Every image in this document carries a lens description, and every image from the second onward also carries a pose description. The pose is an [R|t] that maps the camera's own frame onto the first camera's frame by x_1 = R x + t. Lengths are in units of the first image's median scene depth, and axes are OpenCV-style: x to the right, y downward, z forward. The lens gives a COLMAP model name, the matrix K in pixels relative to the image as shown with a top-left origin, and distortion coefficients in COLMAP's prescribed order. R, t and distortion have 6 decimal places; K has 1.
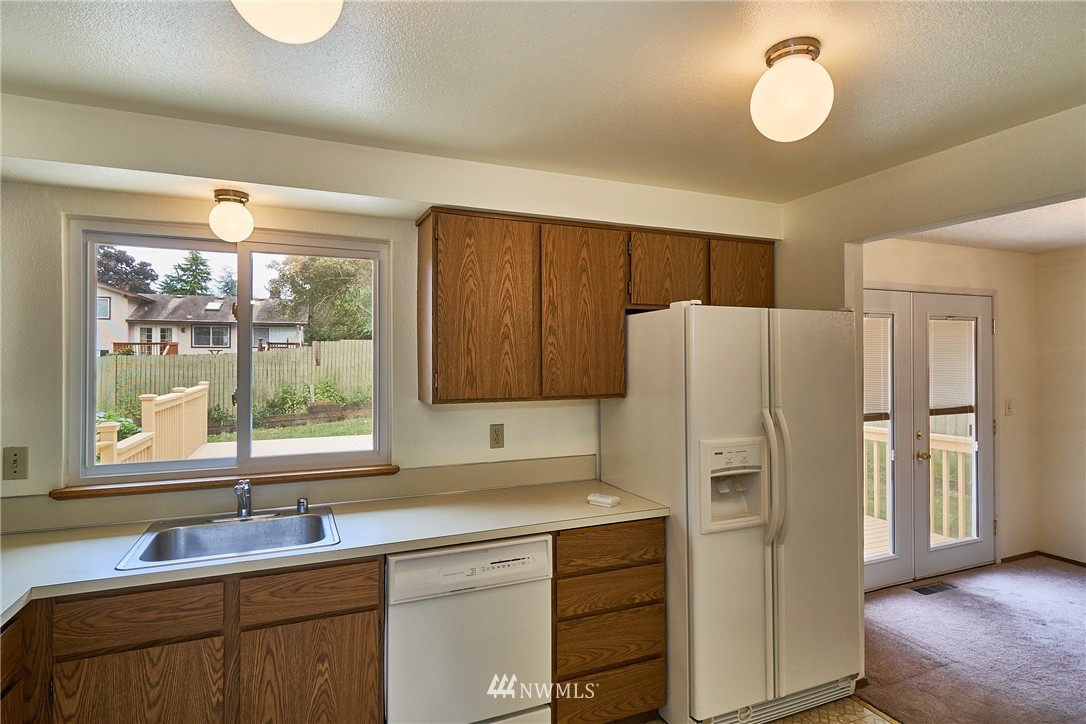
lens RADIAL K [[578.7, 0, 542.5], [0, 578.7, 357.5], [0, 0, 1]] dist [0.025930, -0.021802]
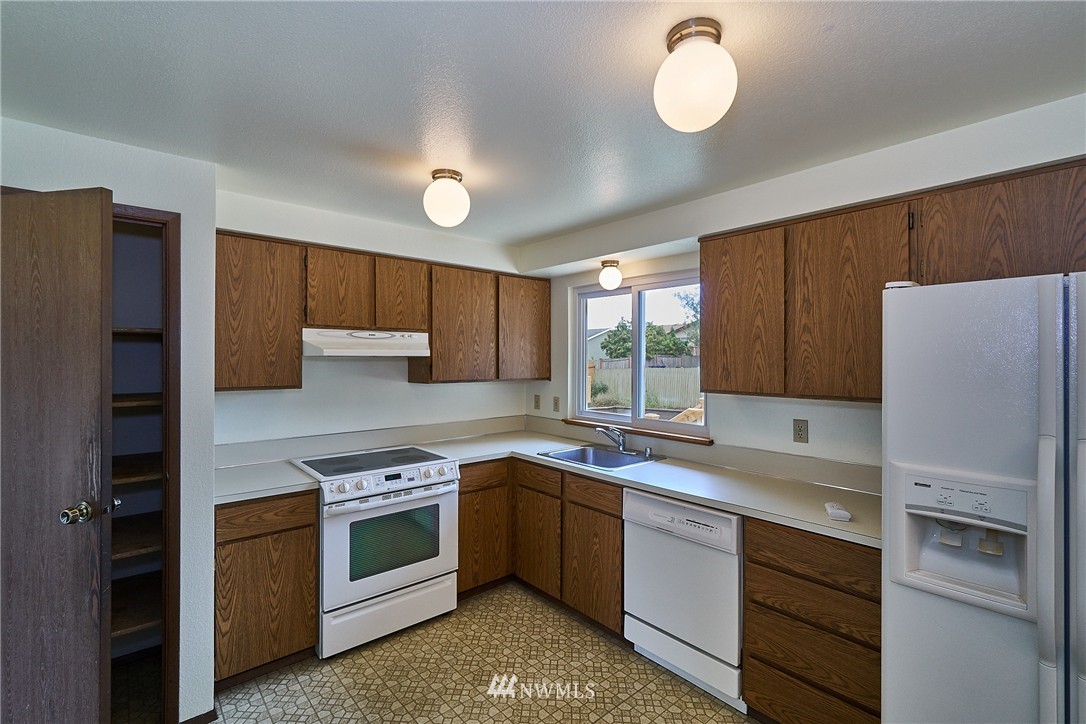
lens RADIAL K [[486.3, 0, 544.1], [0, 486.3, 359.0], [0, 0, 1]] dist [-0.000232, -0.000071]
pose [[0.302997, 0.002972, -0.952987, 0.689959], [0.001164, 0.999993, 0.003489, 0.002061], [0.952991, -0.002167, 0.302992, 0.326089]]
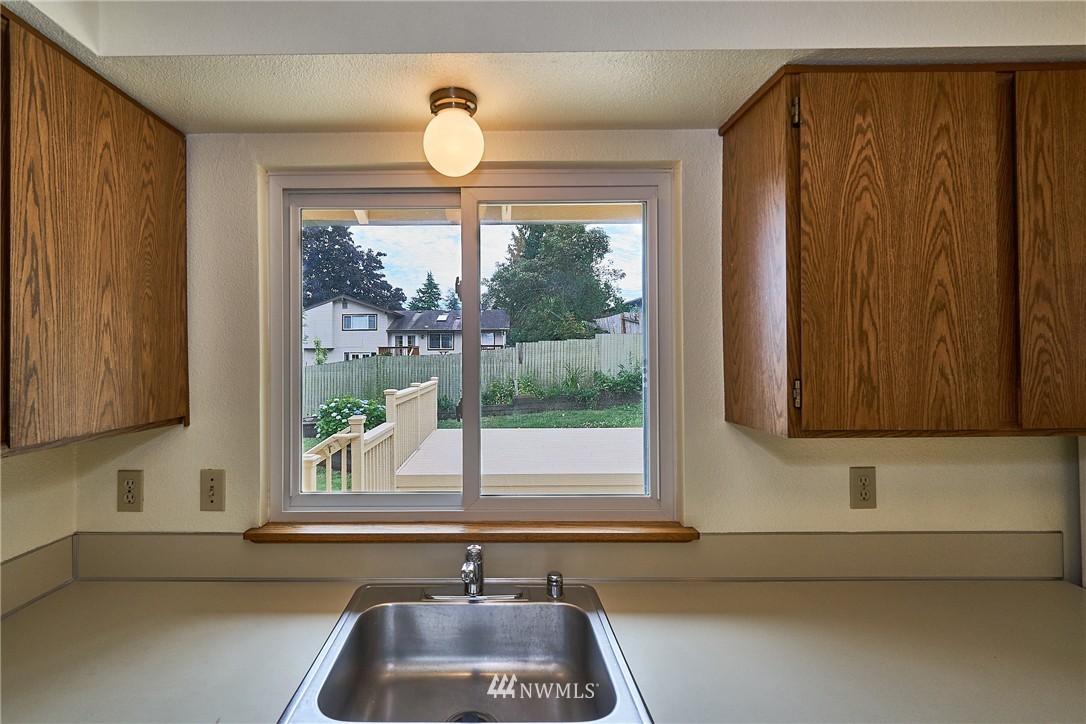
lens RADIAL K [[494.4, 0, 489.0], [0, 494.4, 356.8], [0, 0, 1]] dist [-0.000153, -0.000158]
pose [[0.912466, -0.007356, -0.409086, -0.240007], [0.007668, 0.999970, -0.000878, 0.004668], [0.409080, -0.002336, 0.912495, 0.449002]]
